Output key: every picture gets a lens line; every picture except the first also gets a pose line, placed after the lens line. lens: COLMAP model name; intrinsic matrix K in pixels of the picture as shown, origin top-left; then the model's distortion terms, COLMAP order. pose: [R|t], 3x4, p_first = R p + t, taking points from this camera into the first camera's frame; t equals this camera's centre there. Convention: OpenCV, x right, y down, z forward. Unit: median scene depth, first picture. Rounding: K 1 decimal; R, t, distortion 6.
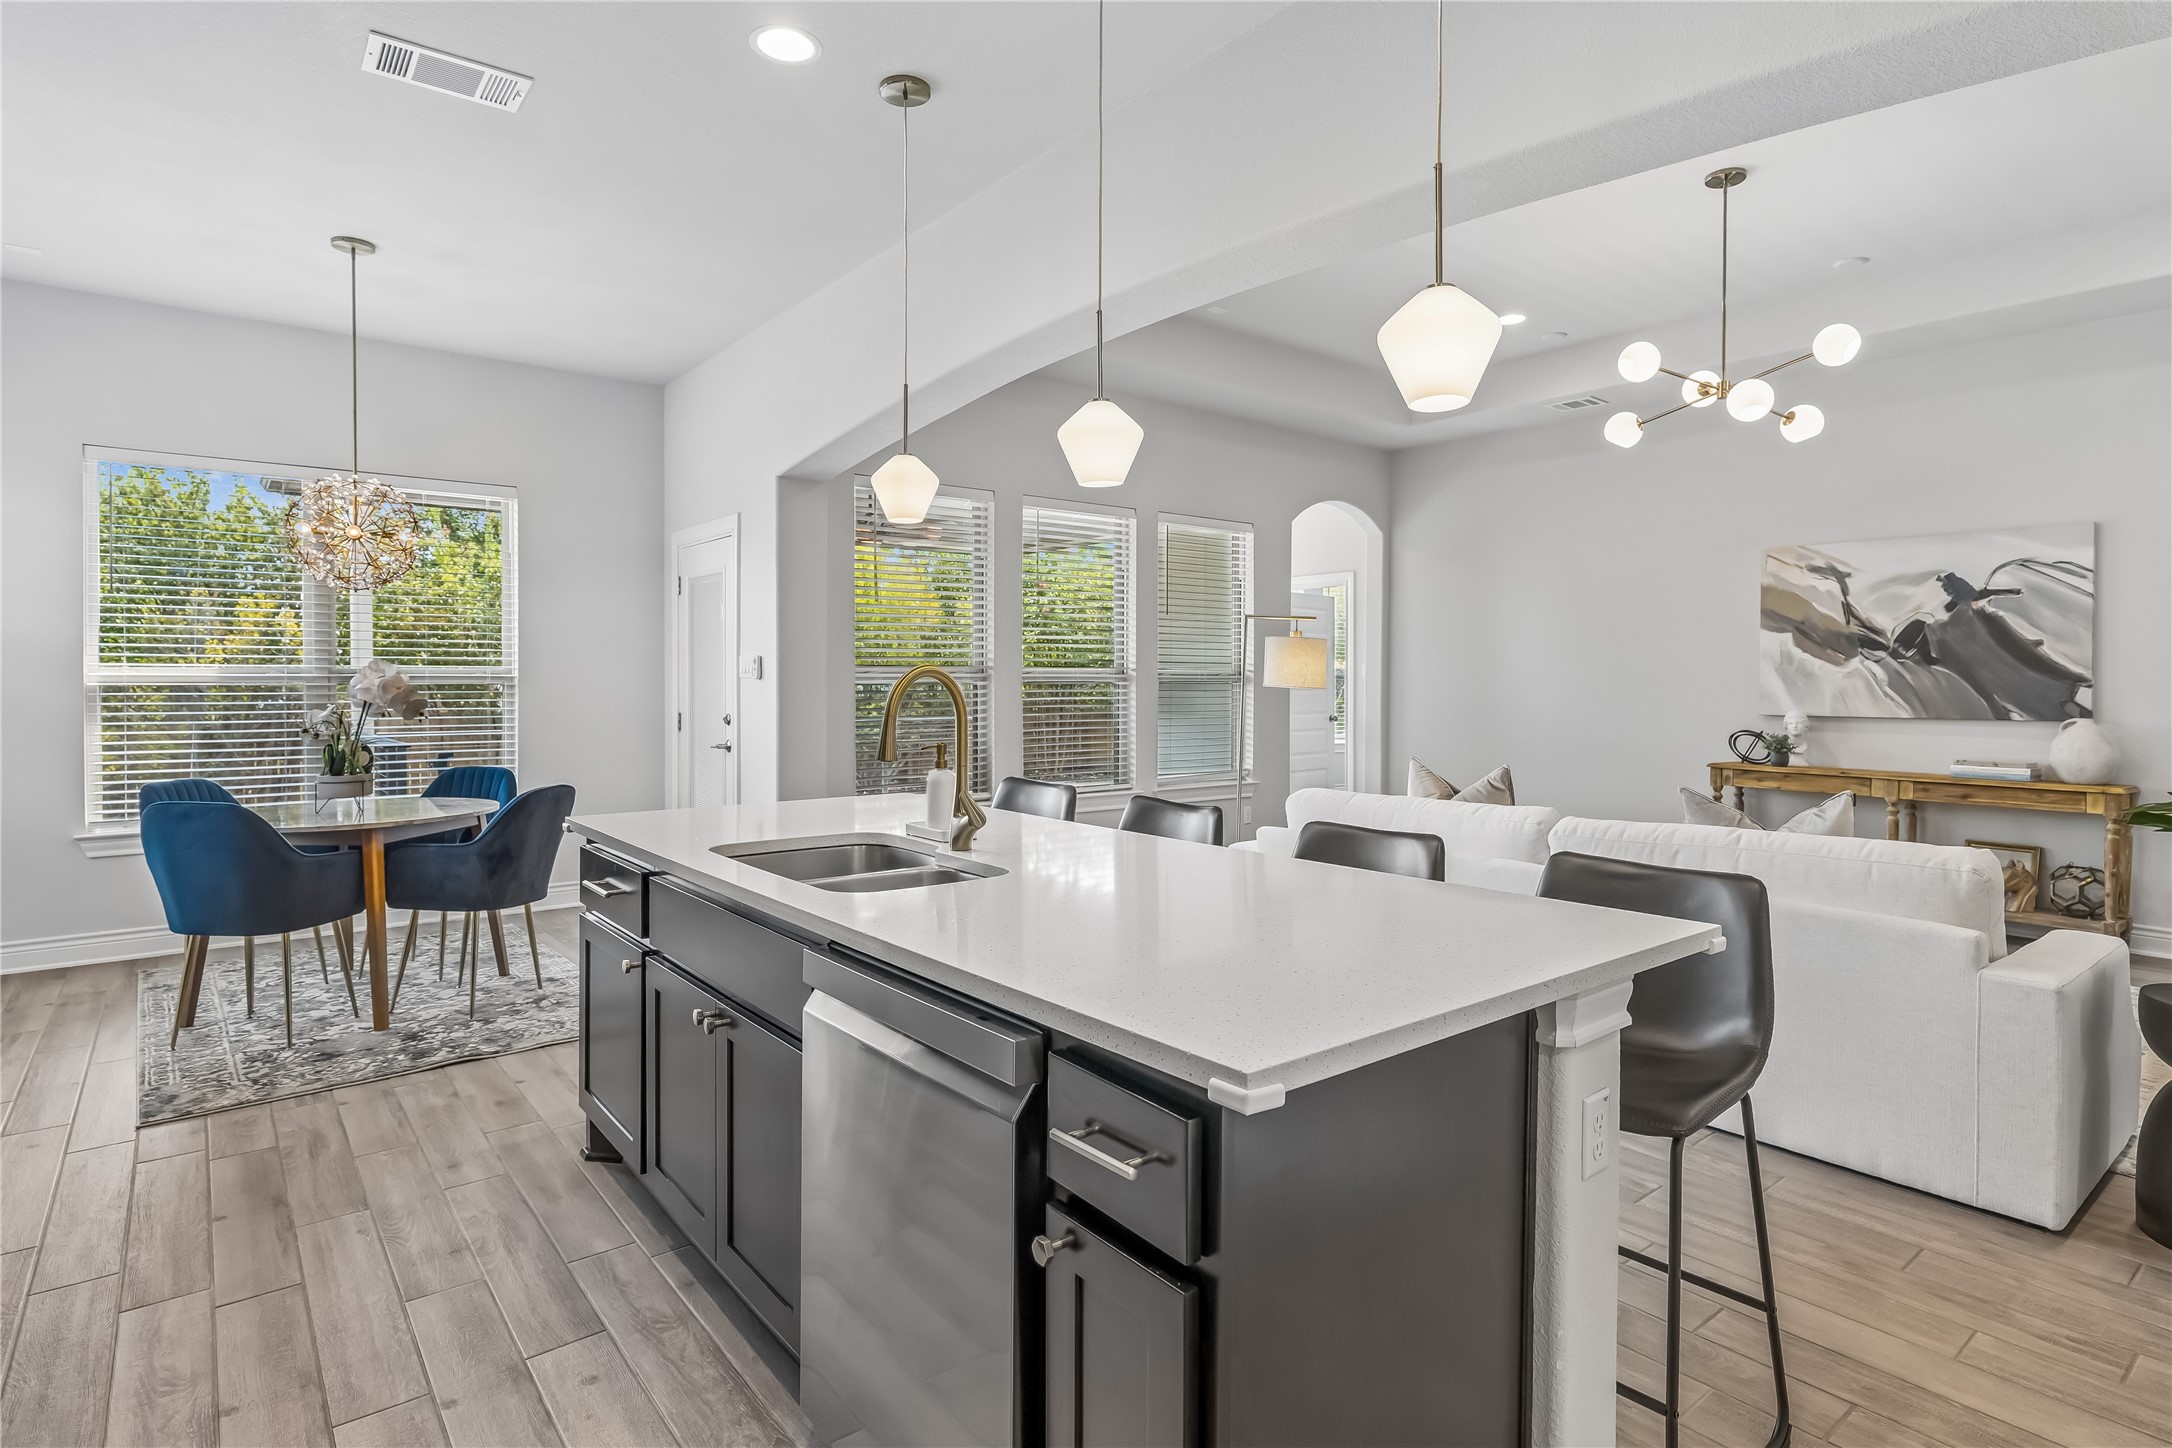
lens RADIAL K [[1106.6, 0, 1089.6], [0, 1106.6, 708.7], [0, 0, 1]] dist [-0.003154, -0.000458]
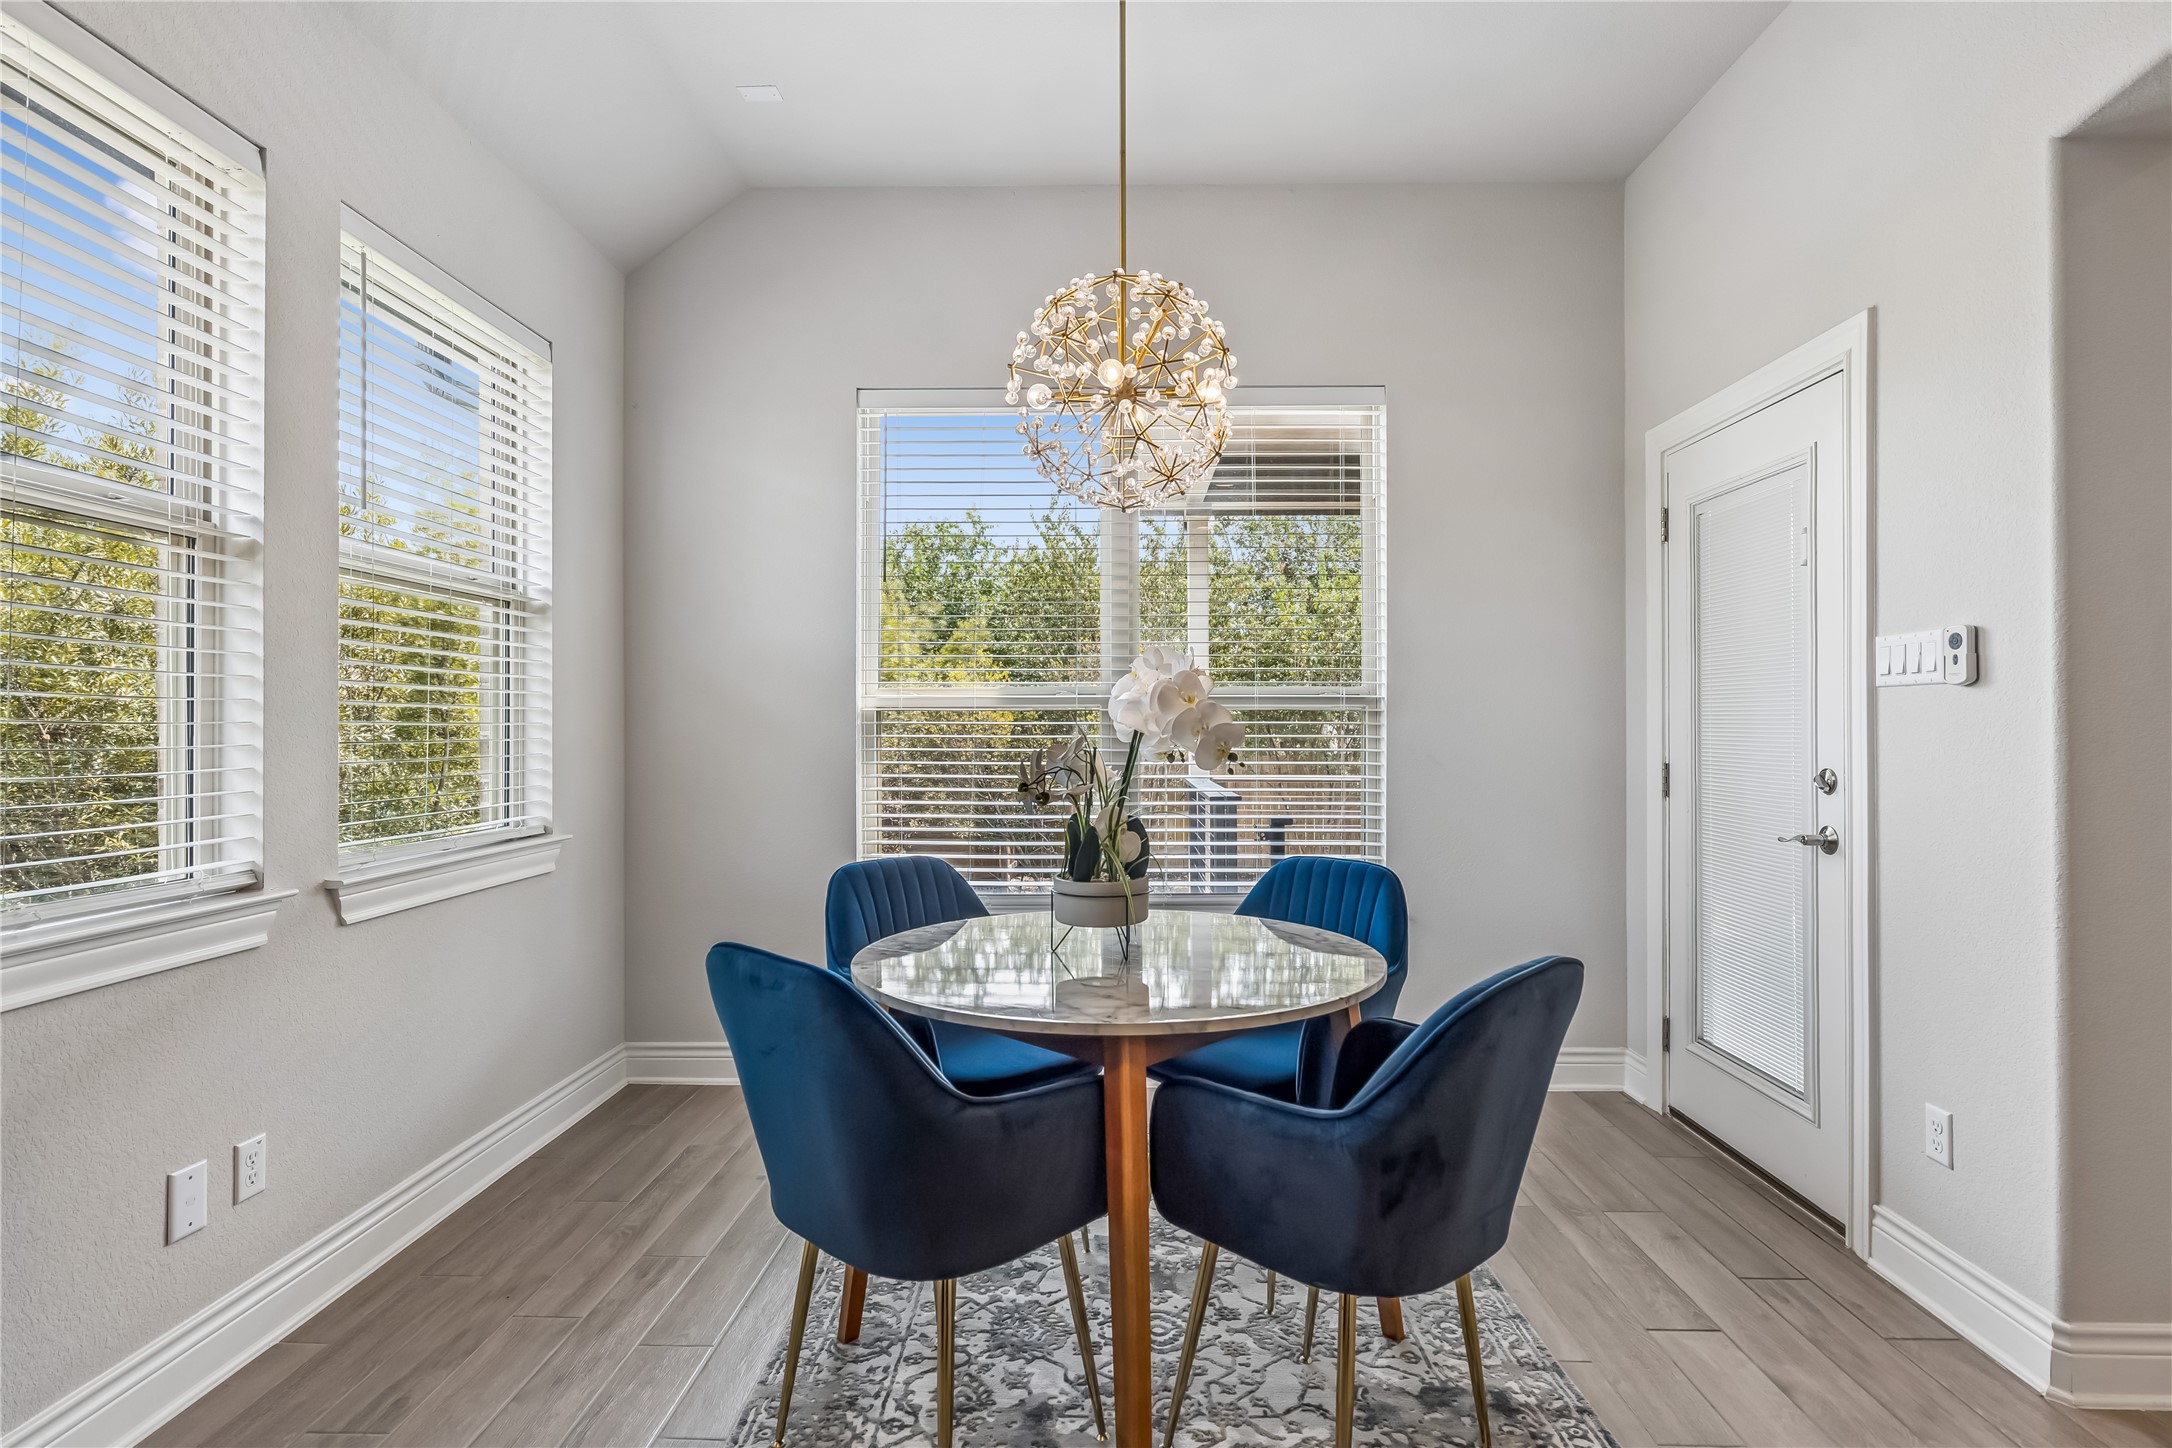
lens RADIAL K [[1106.6, 0, 1089.6], [0, 1106.6, 708.7], [0, 0, 1]] dist [-0.003154, -0.000458]
pose [[0.764873, -0.014003, -0.644029, -0.317284], [-0.012420, 0.999257, -0.036478, 0.002023], [0.644062, 0.035900, 0.764131, 0.545640]]
